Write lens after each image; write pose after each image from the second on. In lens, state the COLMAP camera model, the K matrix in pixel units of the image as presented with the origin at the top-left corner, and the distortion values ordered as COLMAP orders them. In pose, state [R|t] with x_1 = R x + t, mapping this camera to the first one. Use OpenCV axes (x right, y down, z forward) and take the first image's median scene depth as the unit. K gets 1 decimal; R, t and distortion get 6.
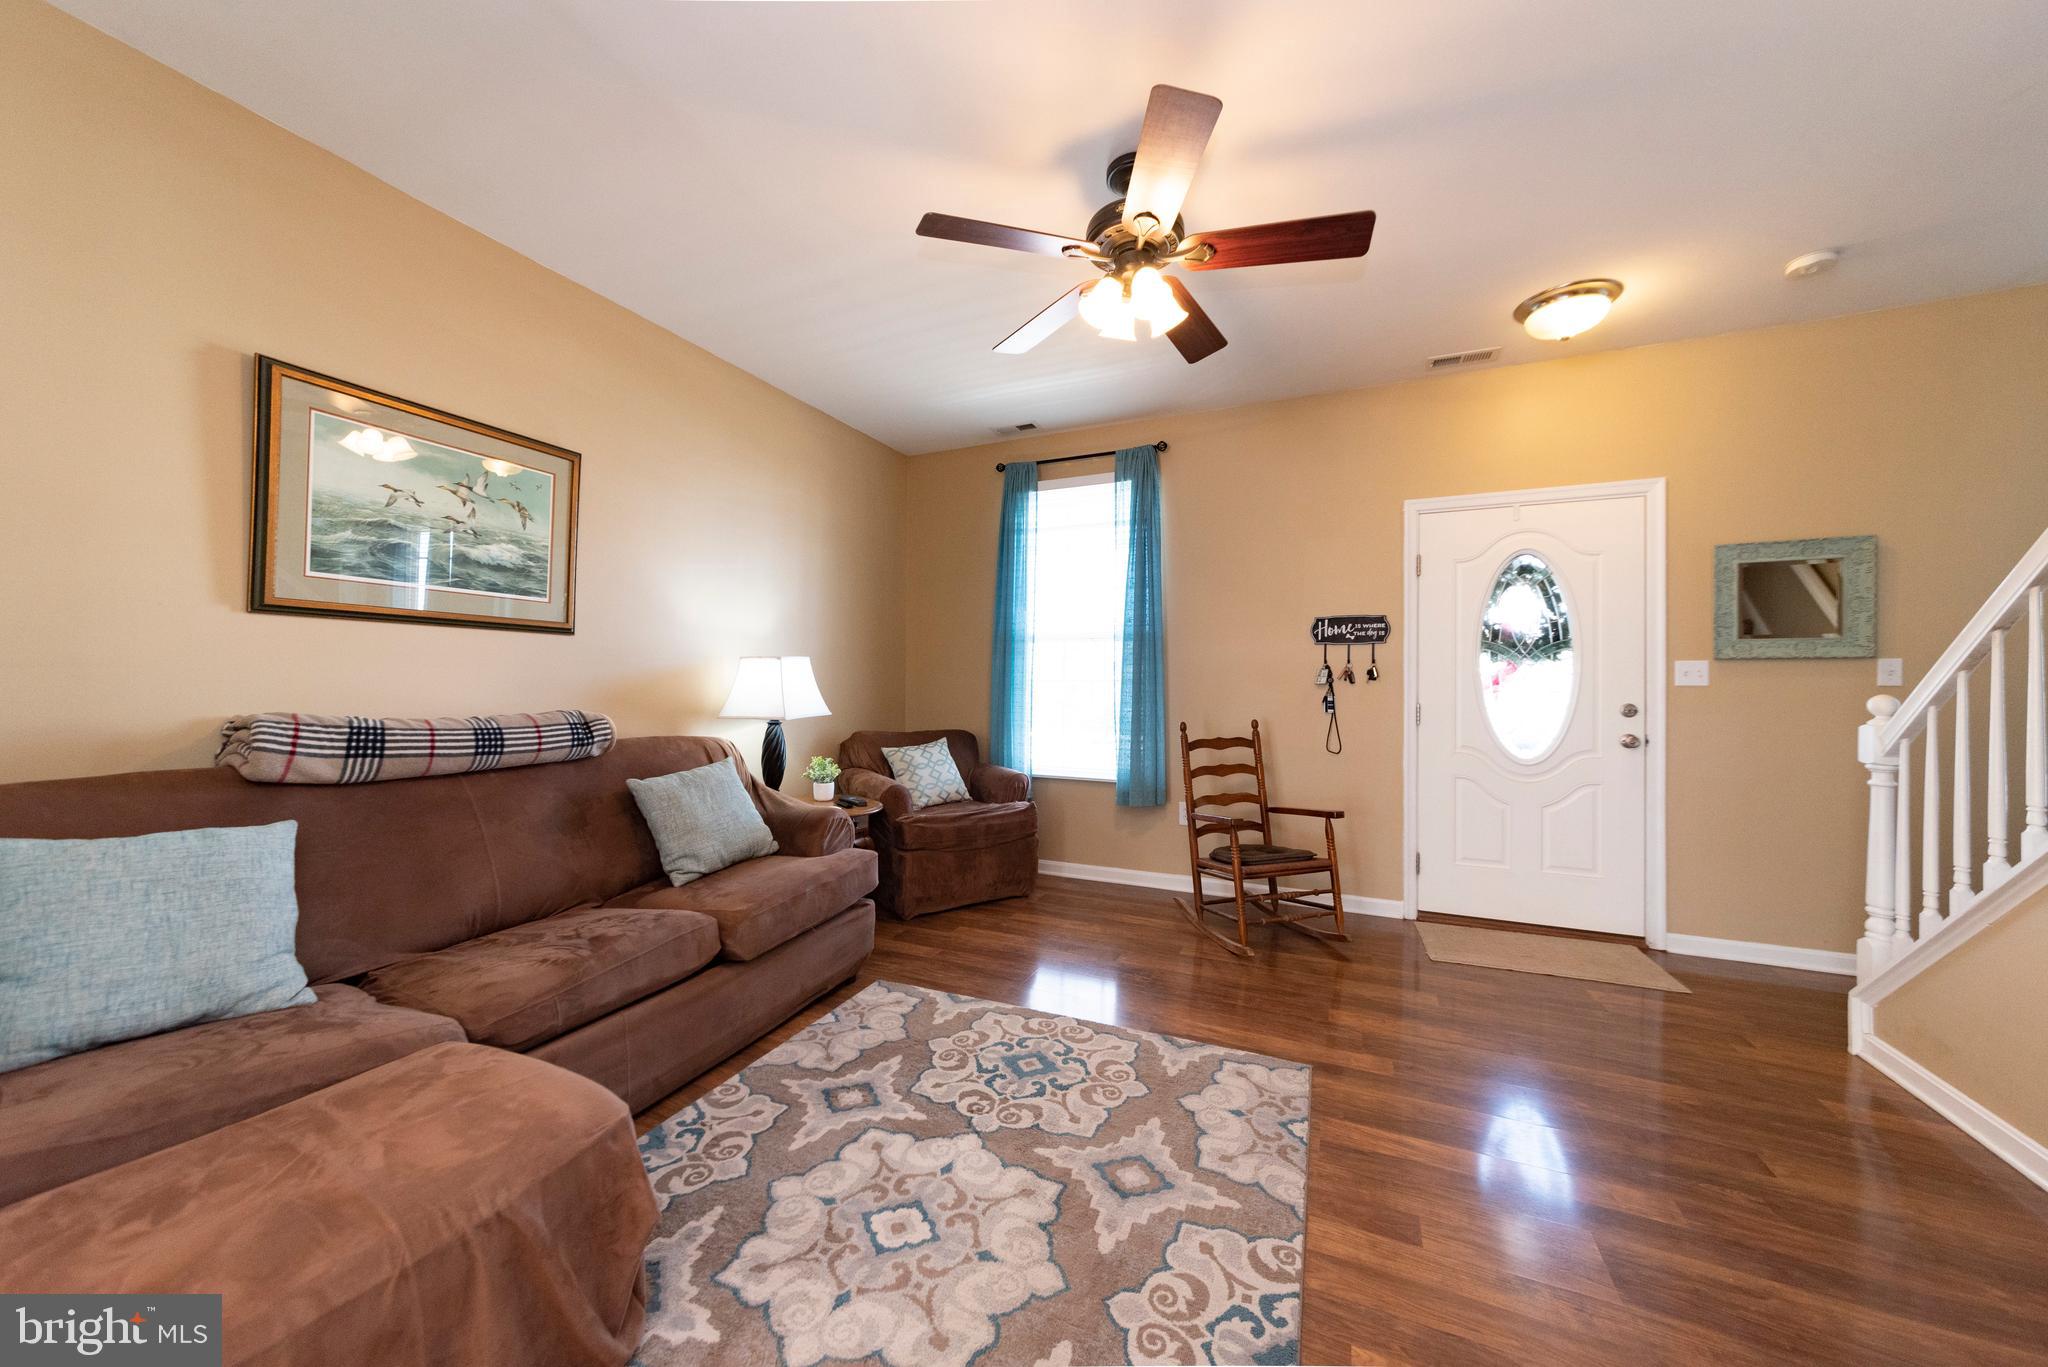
lens RADIAL K [[725.5, 0, 1017.5], [0, 725.5, 670.7], [0, 0, 1]] dist [0.000378, 0.000004]
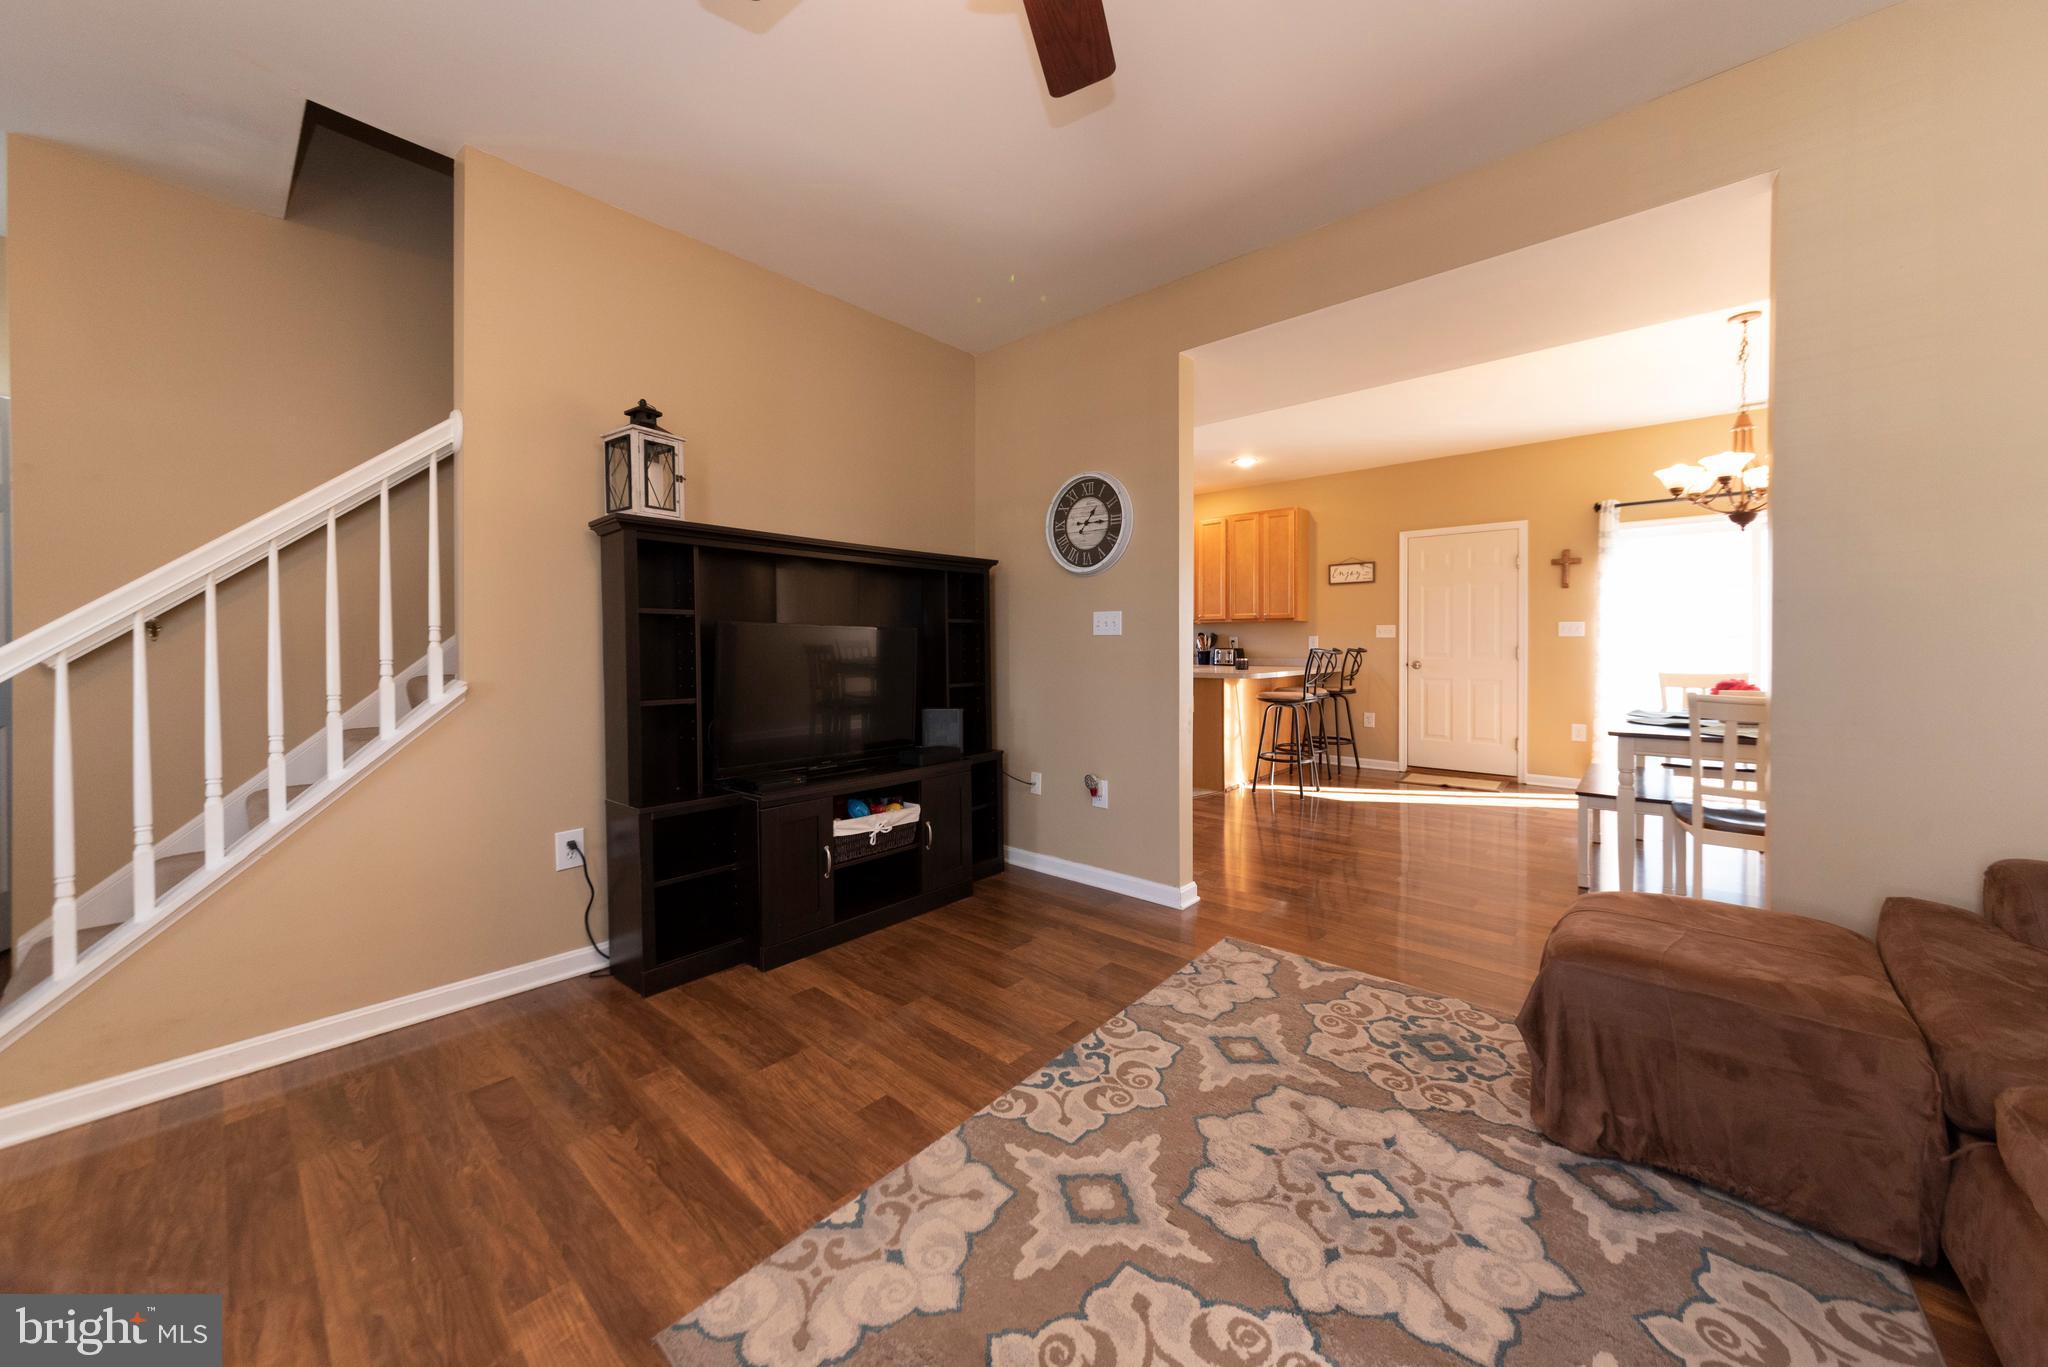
lens RADIAL K [[733.1, 0, 1010.0], [0, 733.1, 652.5], [0, 0, 1]] dist [-0.000505, 0.000057]
pose [[-0.952717, -0.011082, 0.303658, -0.000652], [-0.011866, 0.999929, -0.000739, 0.044225], [-0.303628, -0.004307, -0.952781, 1.653155]]
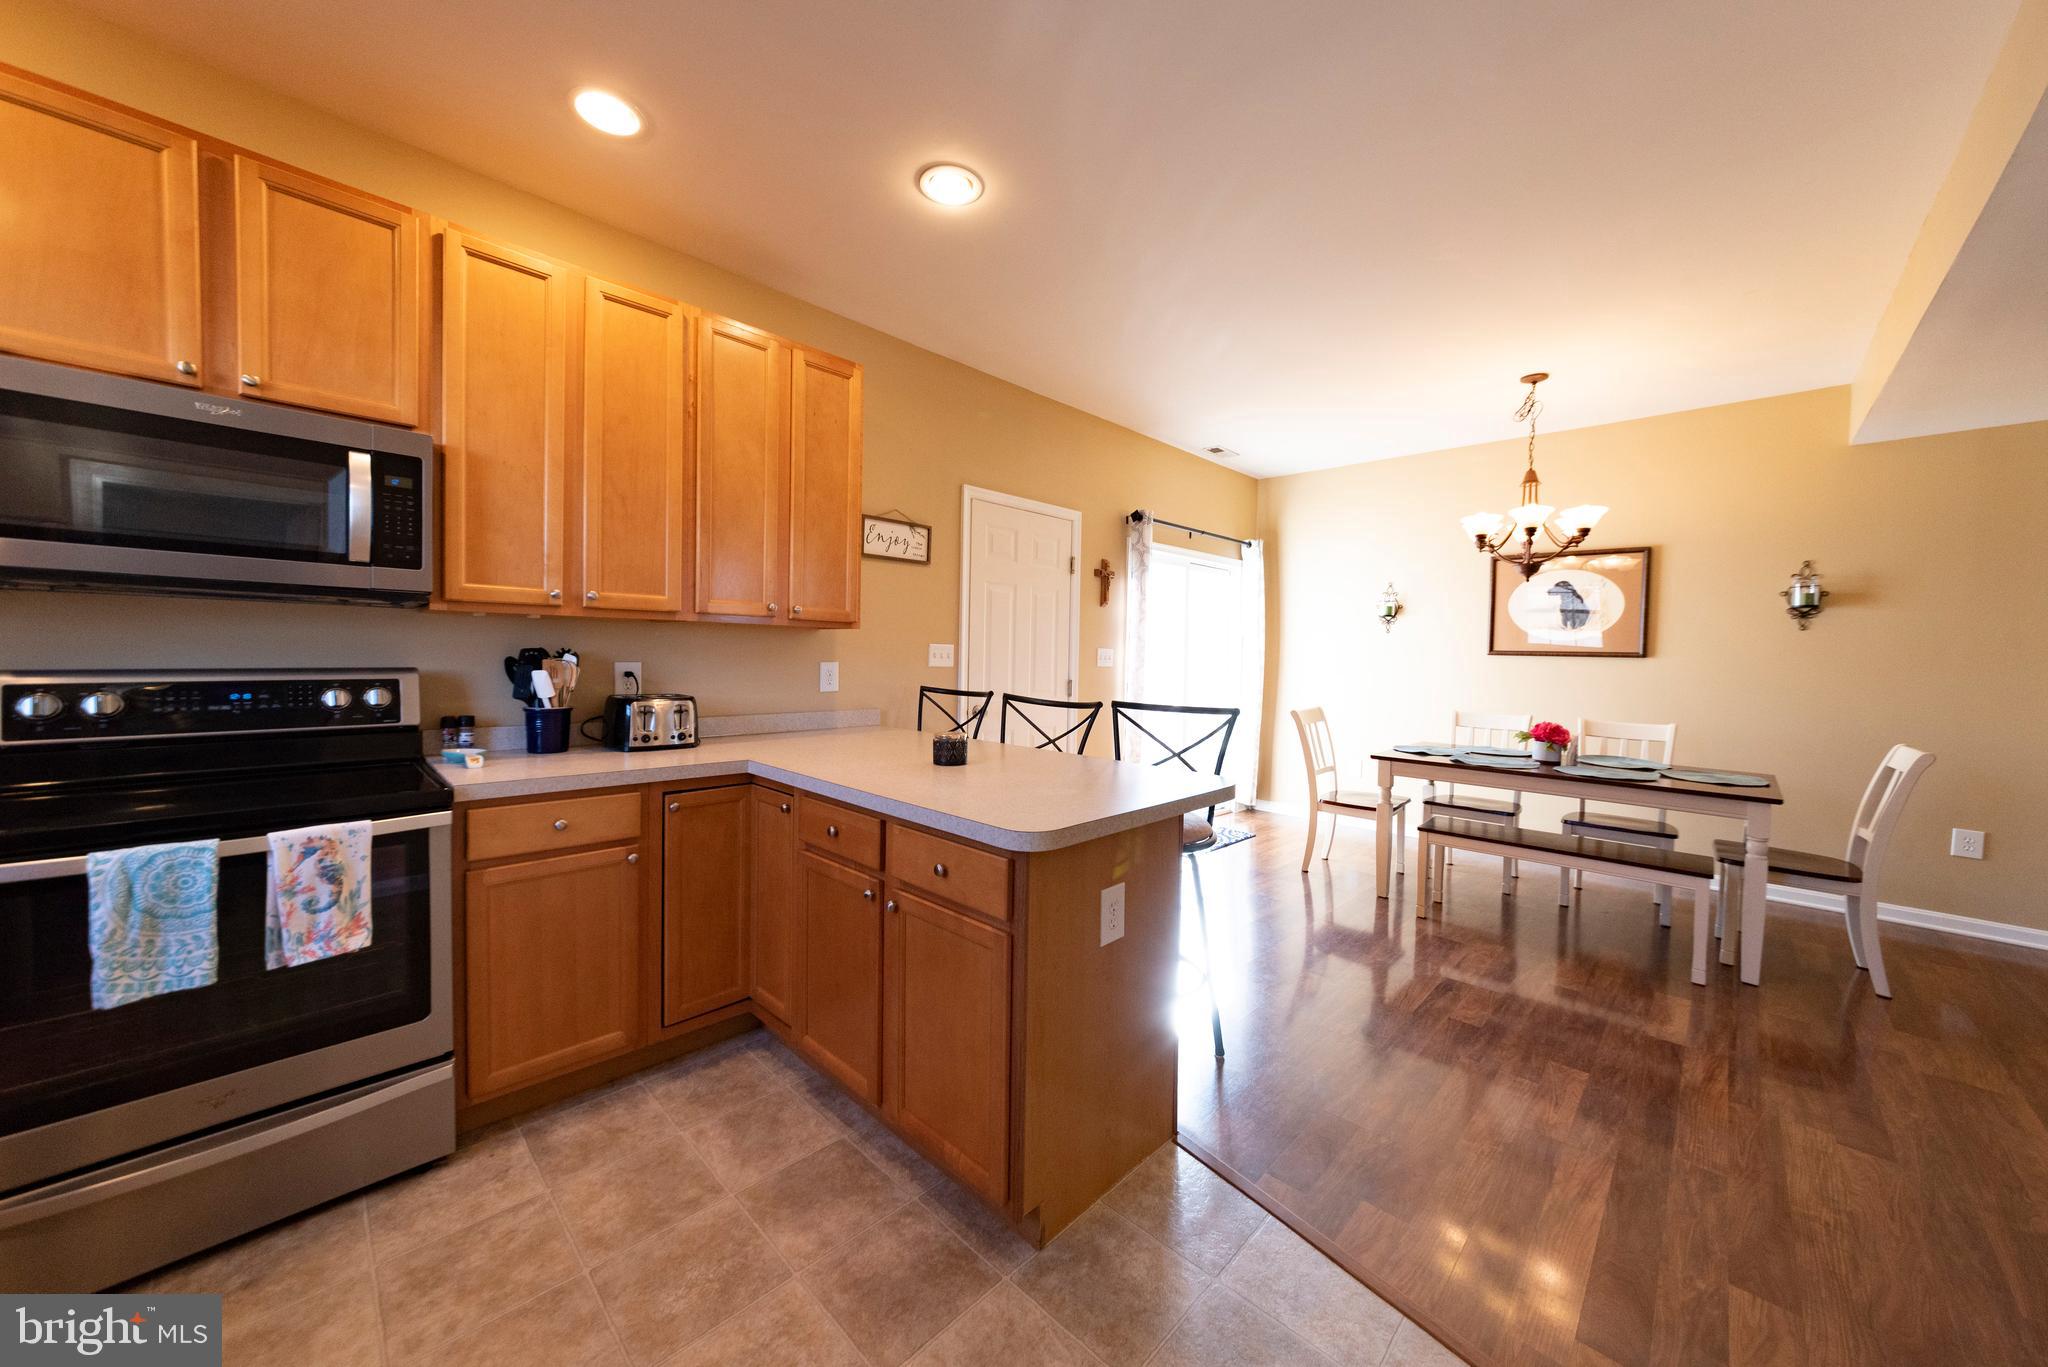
lens RADIAL K [[725.5, 0, 1017.5], [0, 725.5, 670.7], [0, 0, 1]] dist [0.000378, 0.000004]
pose [[-0.349313, 0.006541, -0.936983, 1.057585], [-0.008576, 0.999911, 0.010178, -0.057245], [0.936967, 0.011591, -0.349226, -1.236714]]
